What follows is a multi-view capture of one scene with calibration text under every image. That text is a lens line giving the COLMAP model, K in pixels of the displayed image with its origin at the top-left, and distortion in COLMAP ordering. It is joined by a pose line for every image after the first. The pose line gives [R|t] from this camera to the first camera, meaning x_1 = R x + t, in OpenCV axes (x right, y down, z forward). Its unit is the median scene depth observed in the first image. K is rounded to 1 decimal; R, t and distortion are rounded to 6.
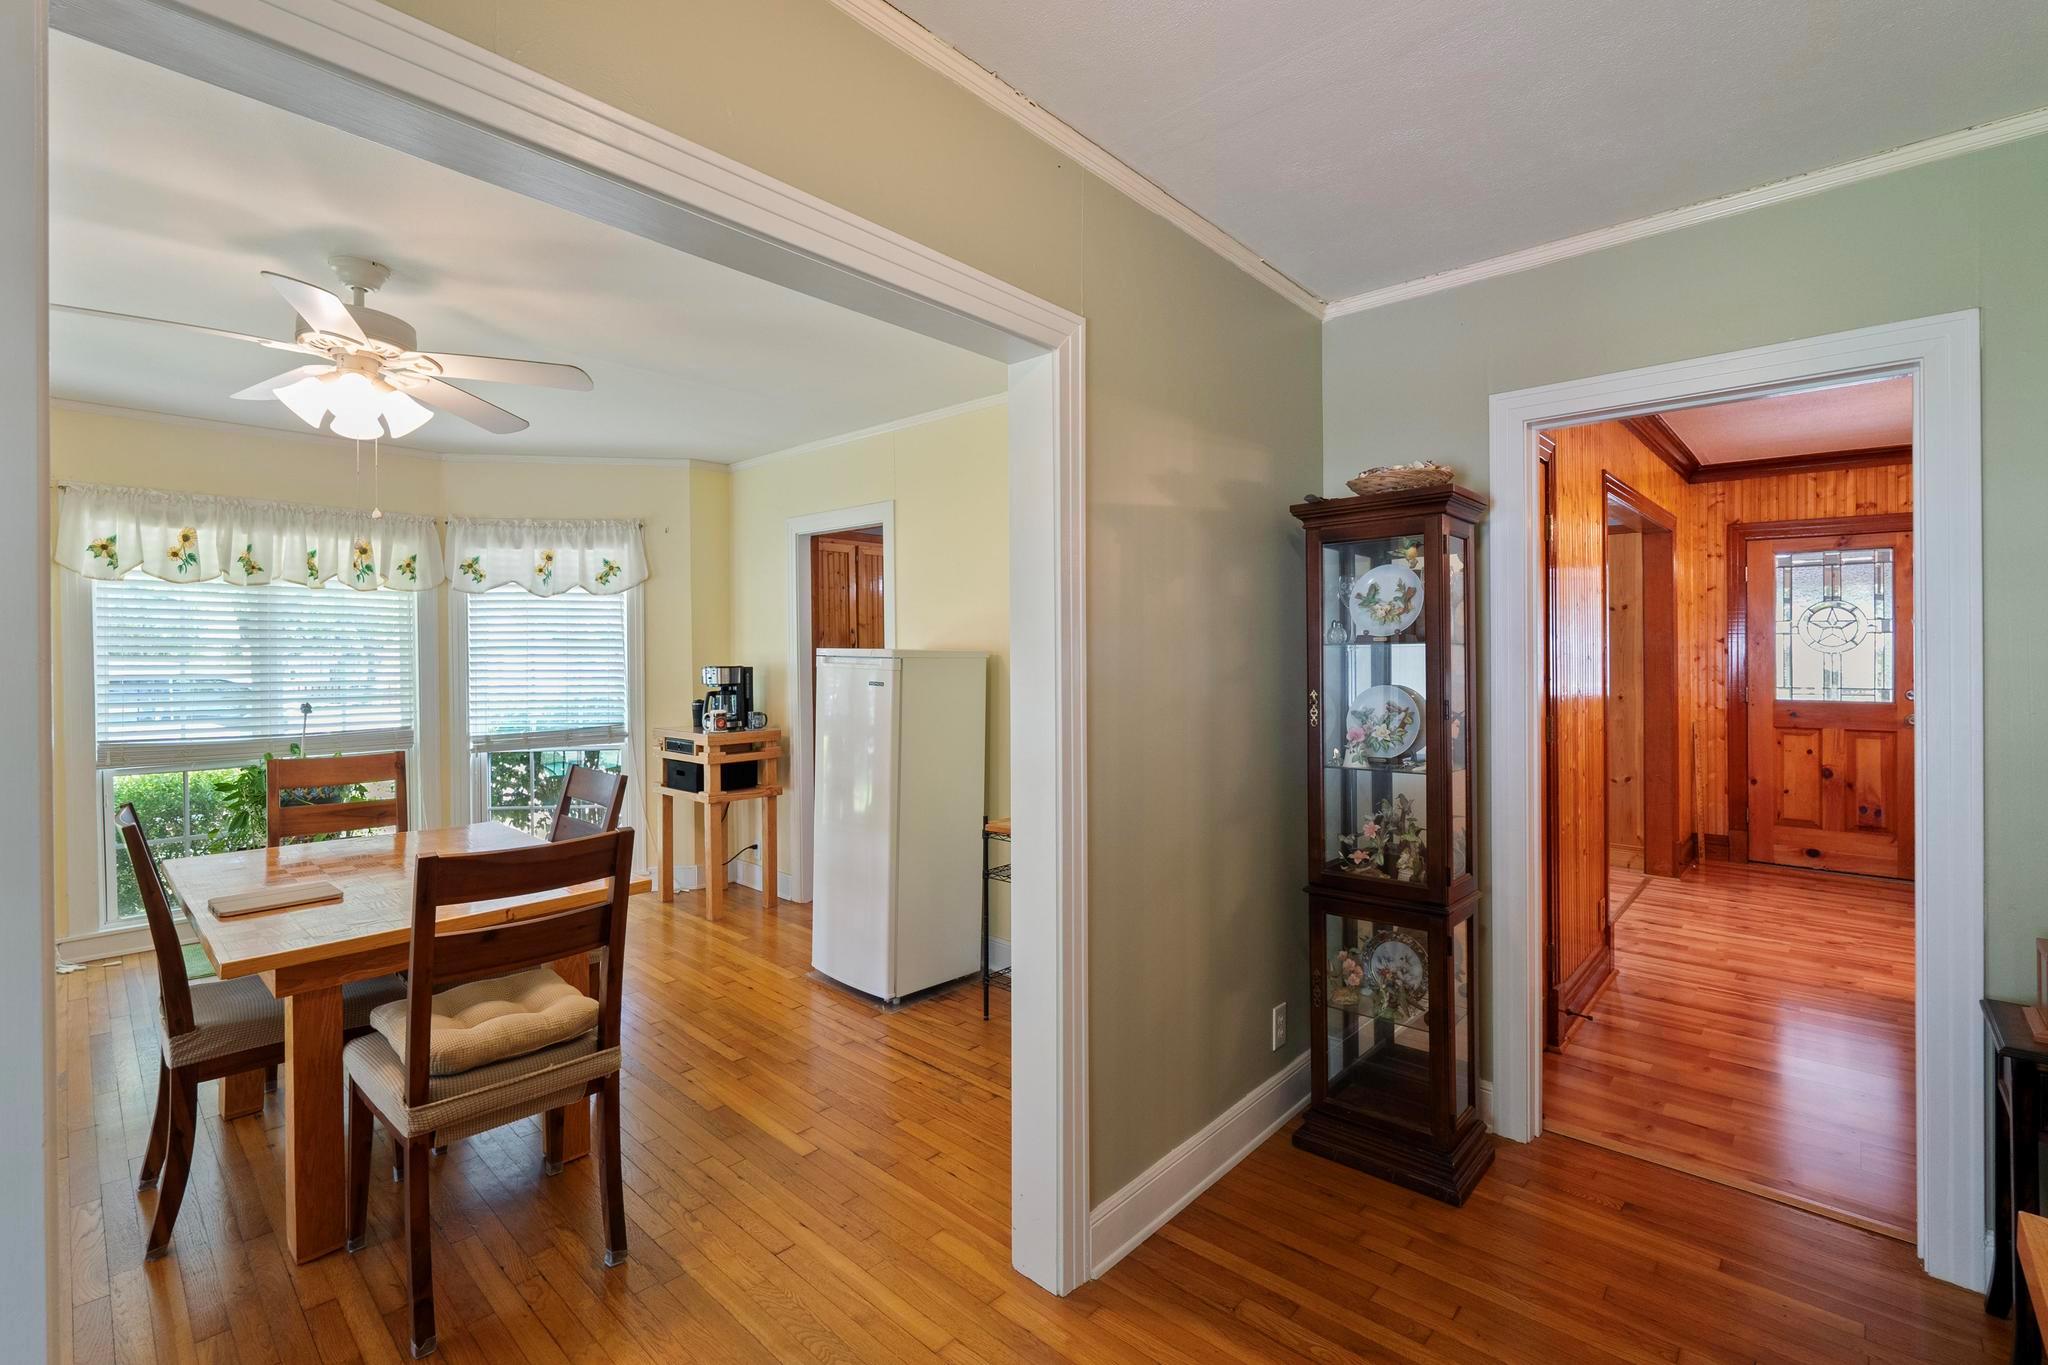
lens RADIAL K [[935.9, 0, 998.5], [0, 935.9, 658.8], [0, 0, 1]] dist [-0.000978, -0.000020]
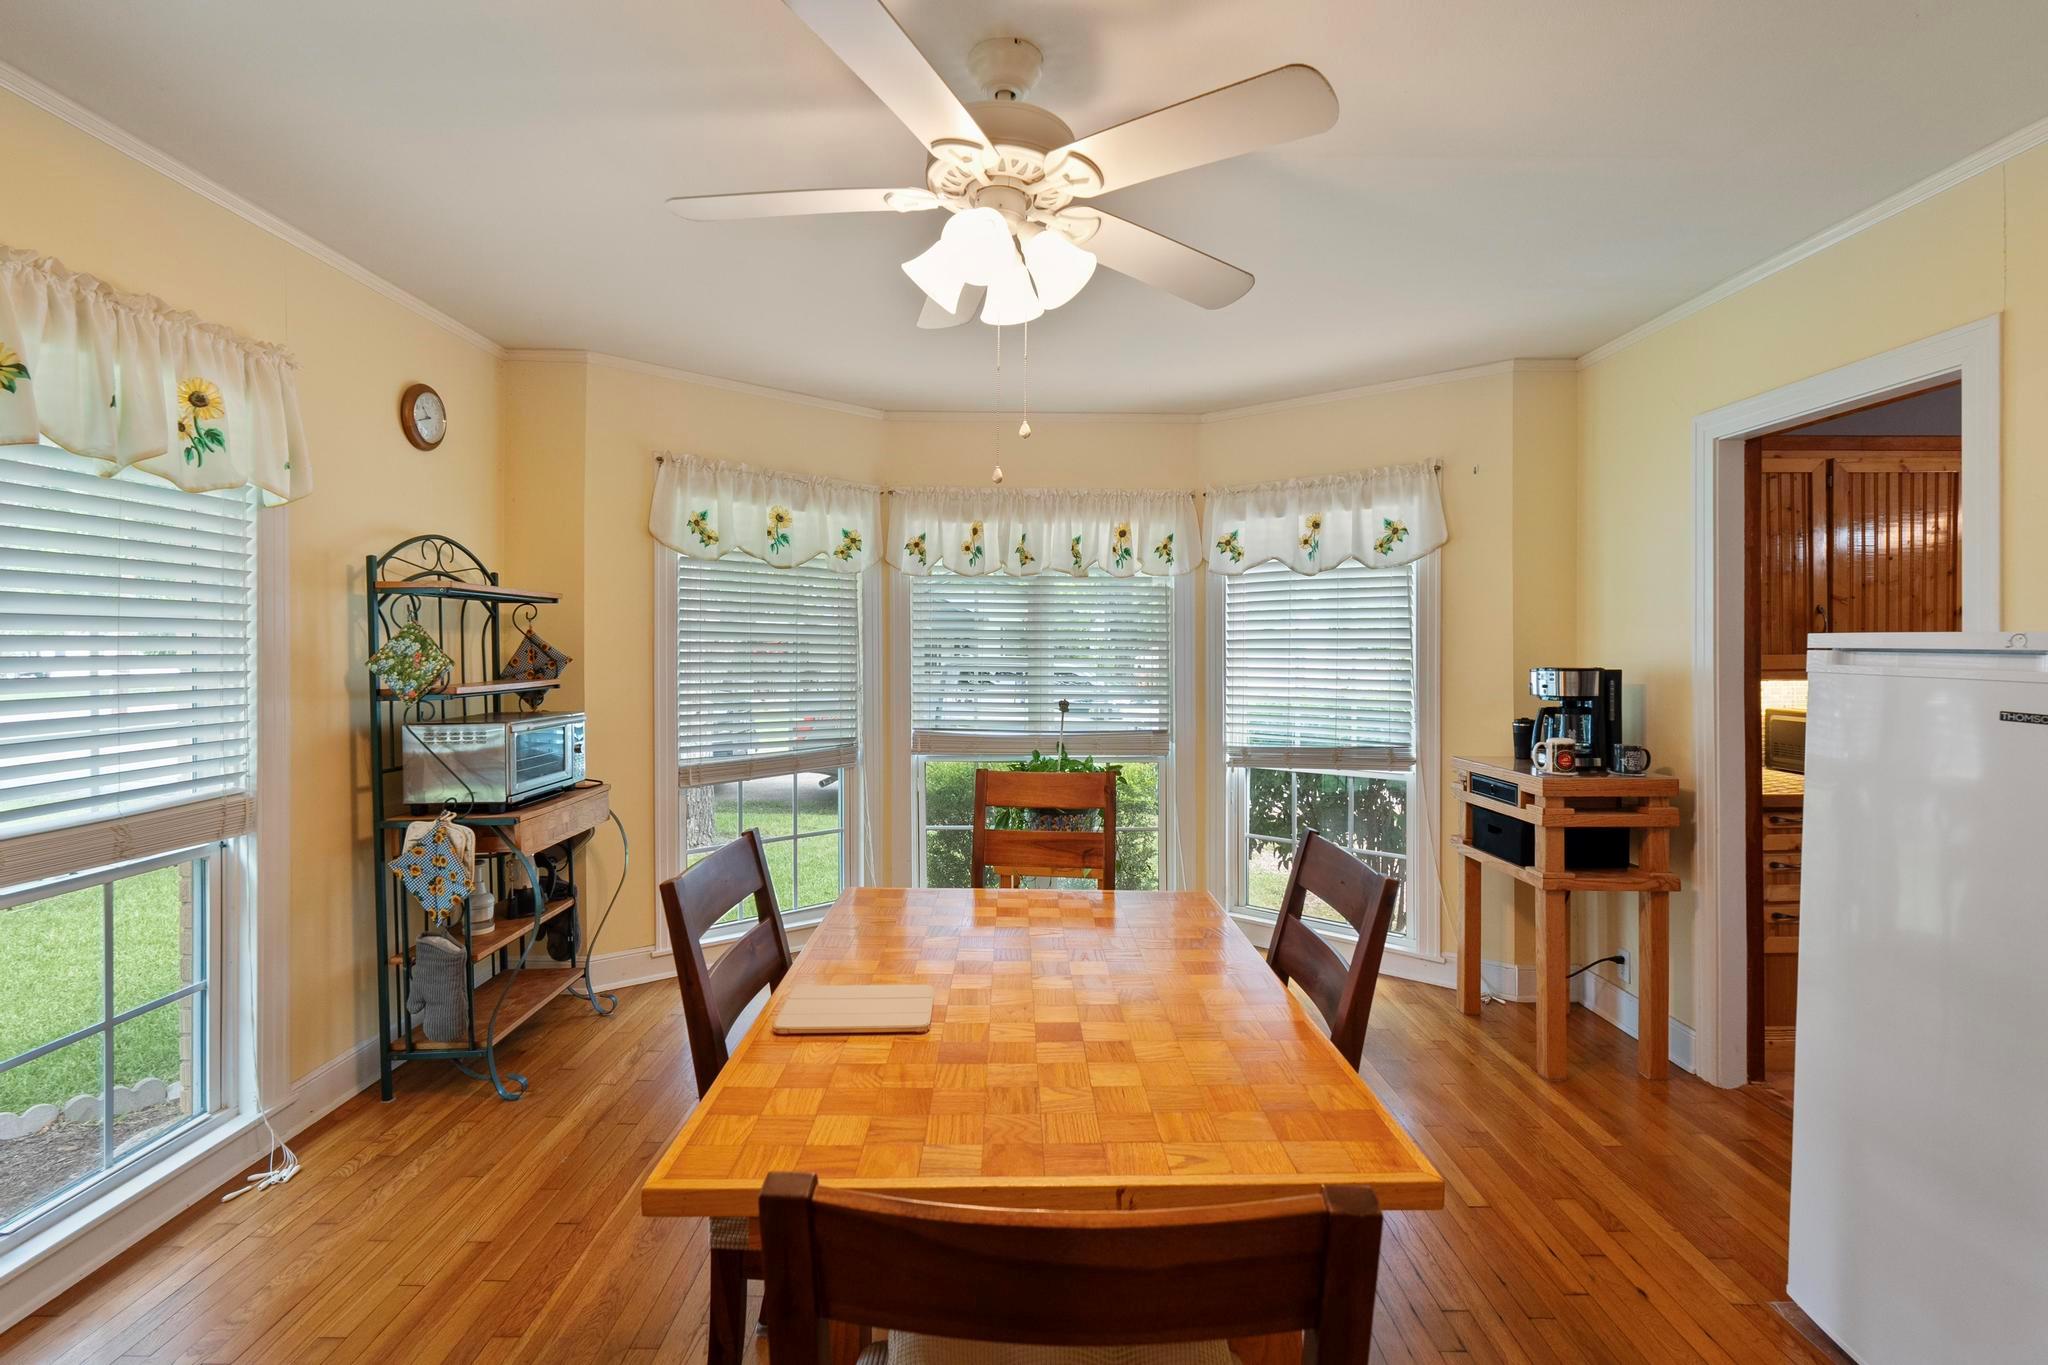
lens RADIAL K [[925.8, 0, 1021.4], [0, 925.8, 654.3], [0, 0, 1]] dist [-0.001417, -0.000089]
pose [[0.703442, 0.007549, -0.710712, -0.111877], [-0.010745, 0.999942, -0.000013, 0.002422], [0.710671, 0.007646, 0.703483, 0.304026]]
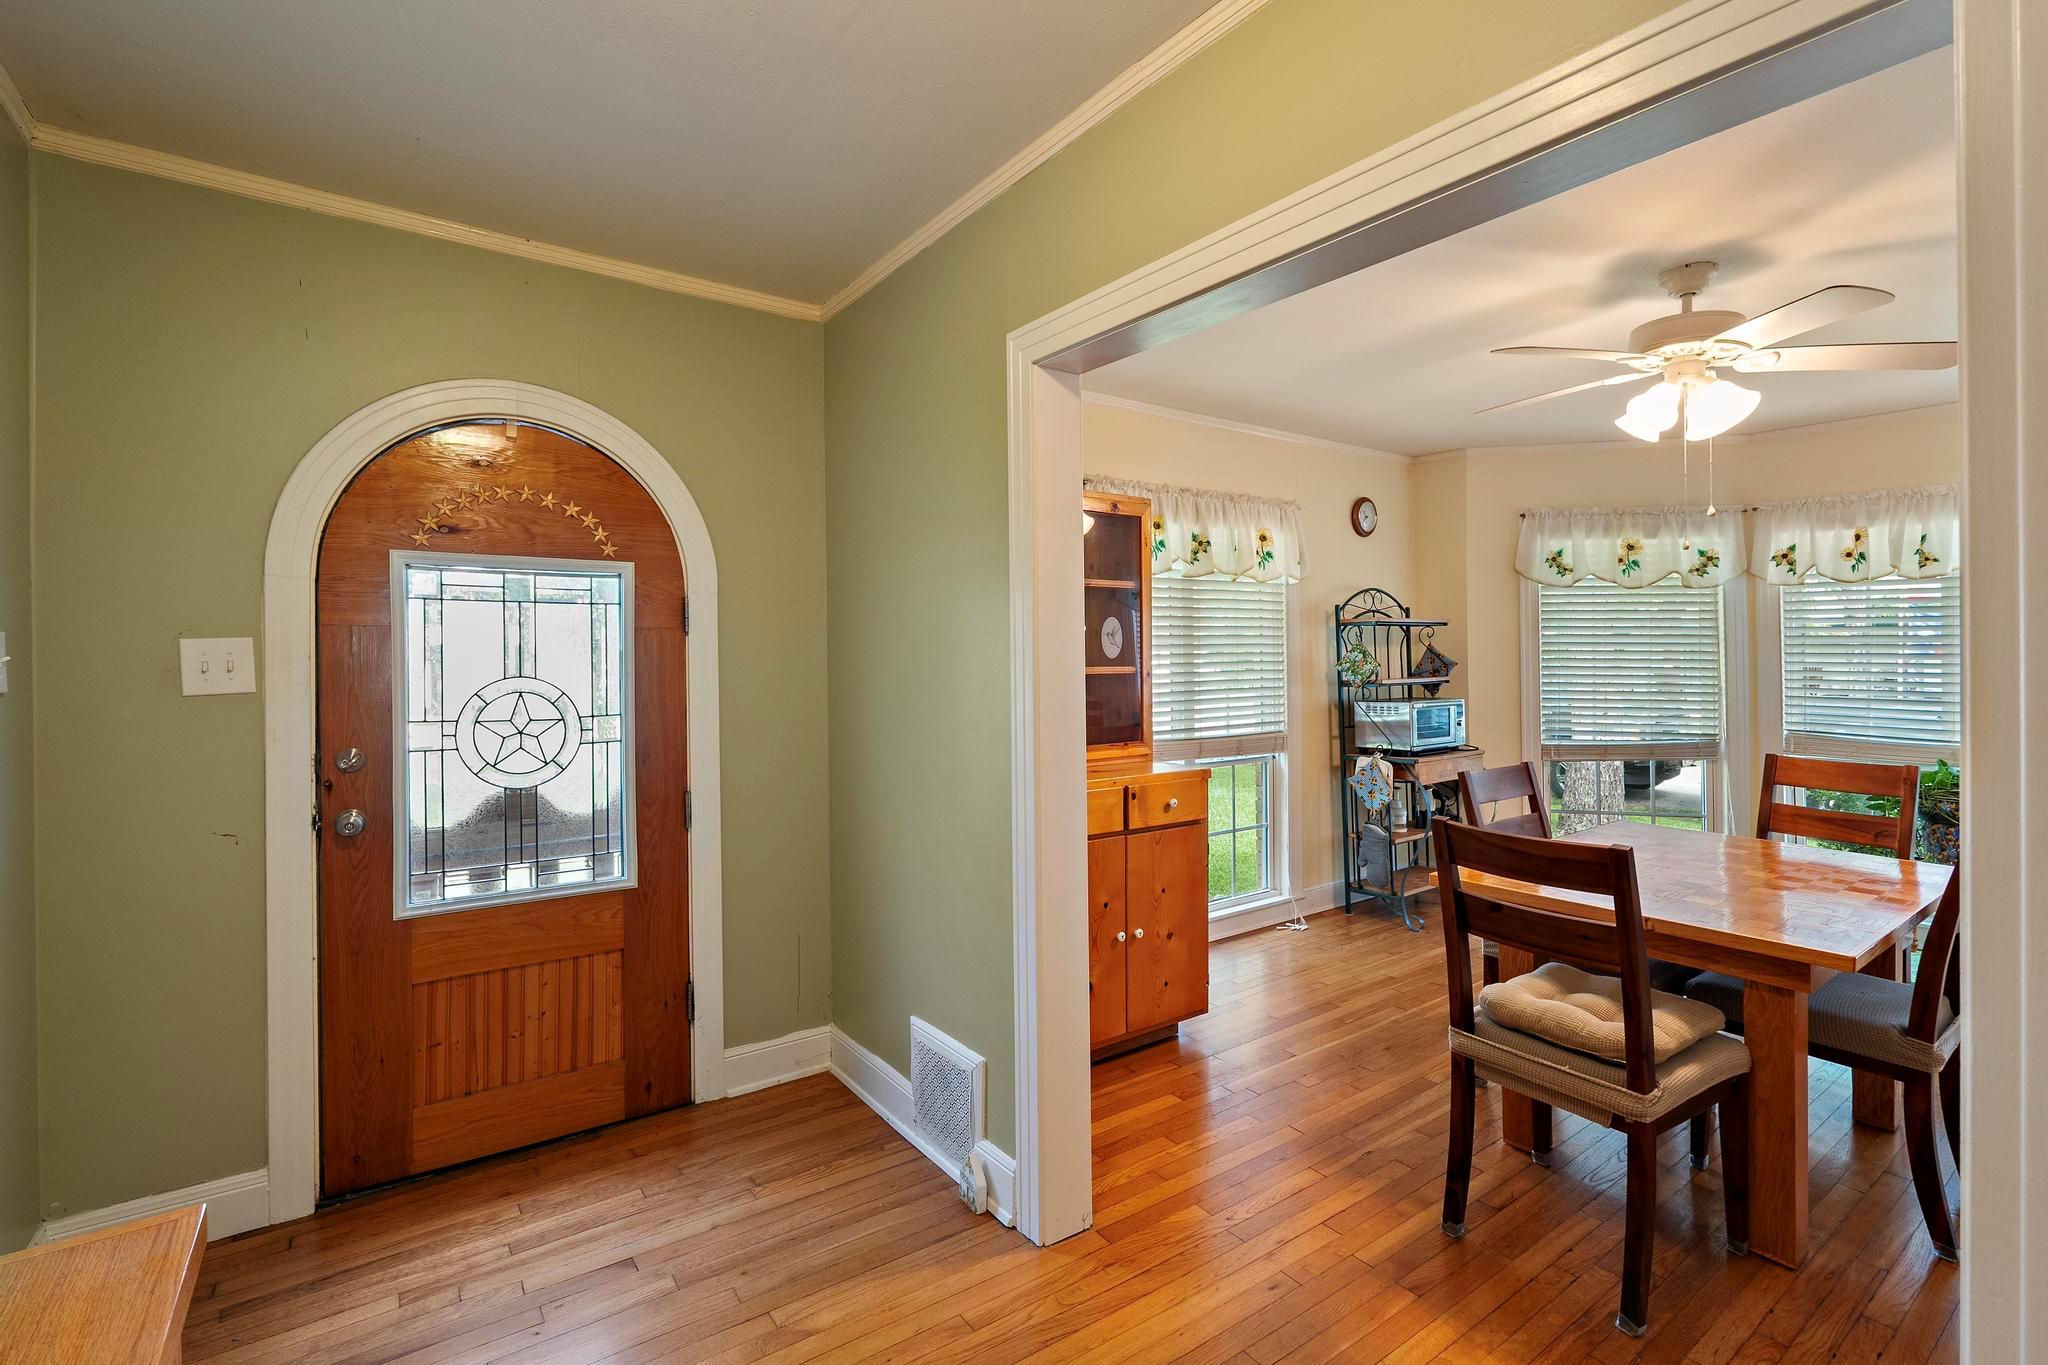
lens RADIAL K [[900.1, 0, 1006.9], [0, 900.1, 638.9], [0, 0, 1]] dist [-0.002908, -0.000172]
pose [[-0.189343, -0.014418, -0.981805, 0.241746], [-0.002905, 0.999896, -0.014124, -0.001866], [0.981907, 0.000177, -0.189366, 0.250150]]
